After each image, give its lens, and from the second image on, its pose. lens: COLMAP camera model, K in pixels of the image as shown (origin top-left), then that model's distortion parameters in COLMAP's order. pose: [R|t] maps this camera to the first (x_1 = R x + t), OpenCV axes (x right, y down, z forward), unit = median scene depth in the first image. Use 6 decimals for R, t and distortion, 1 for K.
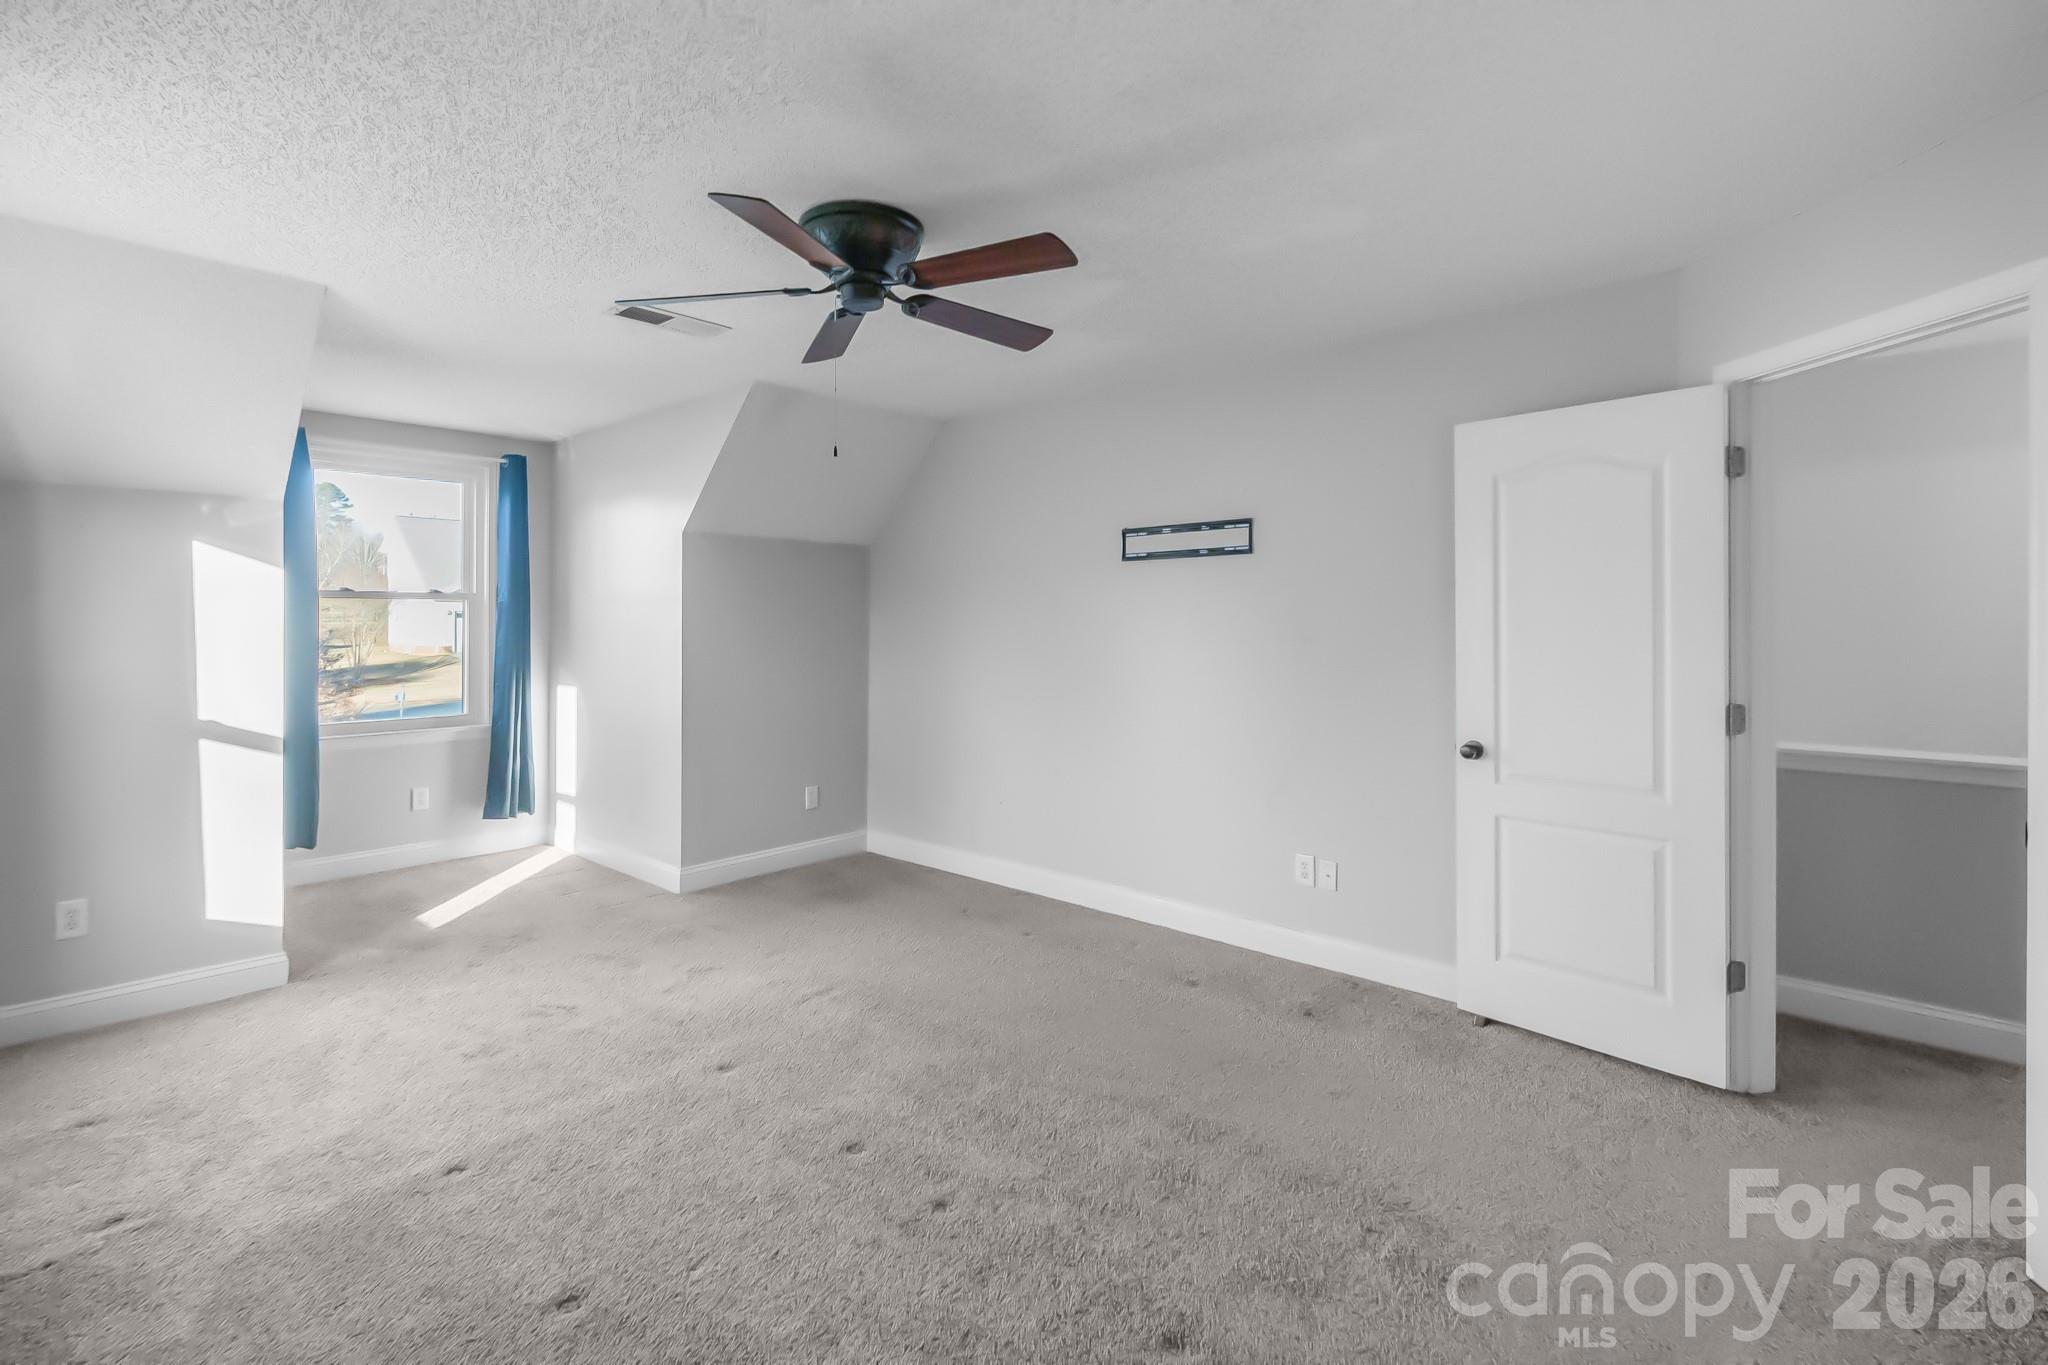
lens RADIAL K [[921.5, 0, 1035.0], [0, 921.5, 636.1], [0, 0, 1]] dist [0.002167, -0.000264]
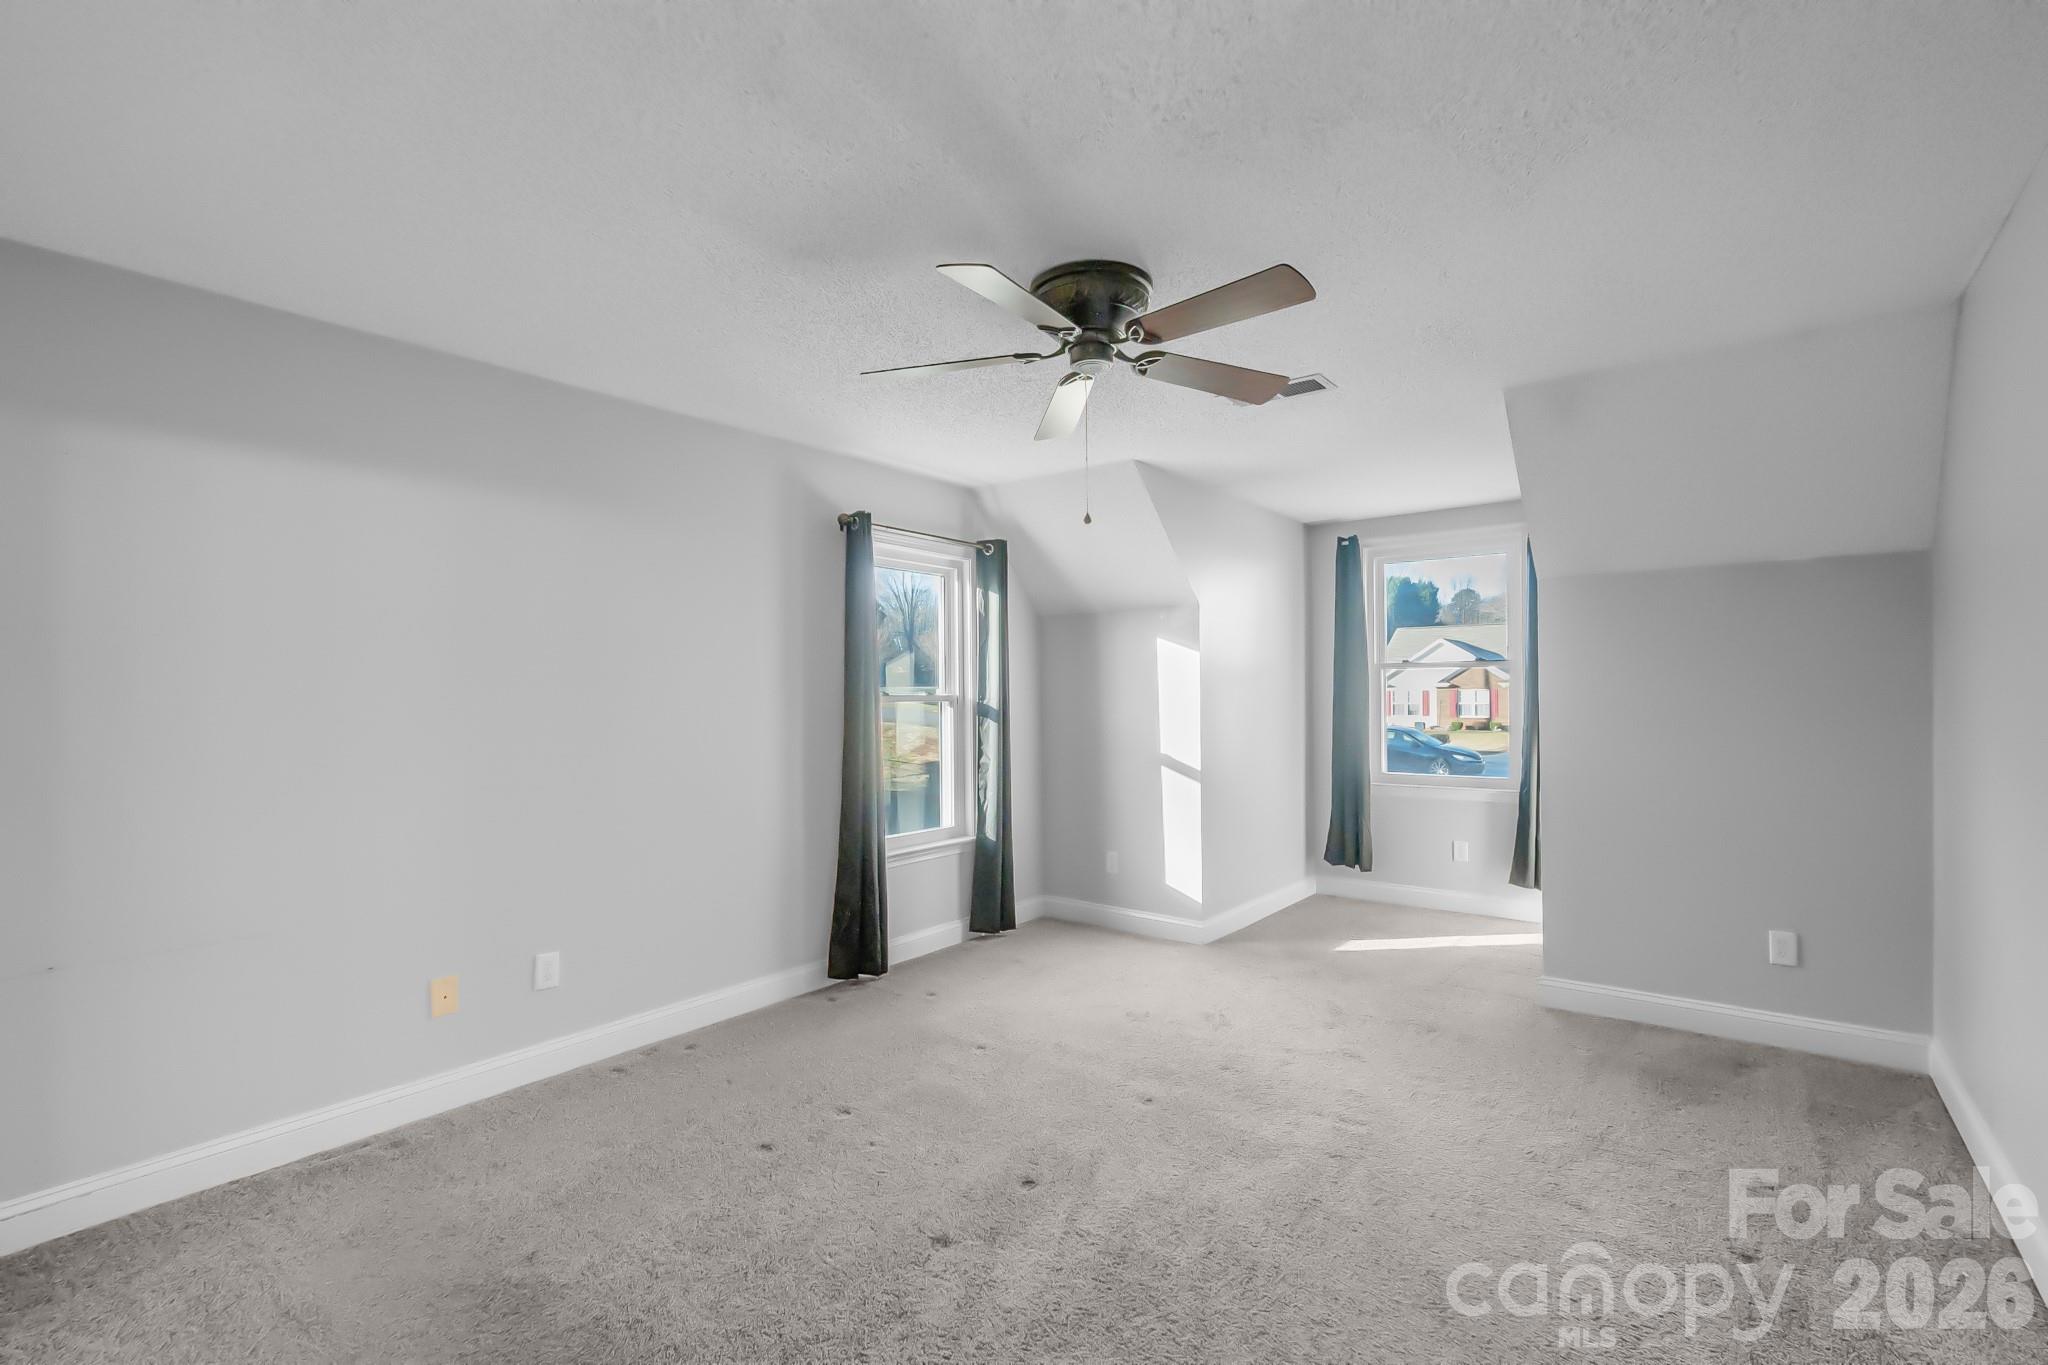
lens RADIAL K [[938.8, 0, 1024.0], [0, 938.8, 682.5], [0, 0, 1]] dist [-0.000258, -0.000085]
pose [[0.082989, -0.005246, -0.996537, 0.641587], [-0.007709, 0.999953, -0.005906, -0.016789], [0.996521, 0.008173, 0.082945, 0.637006]]
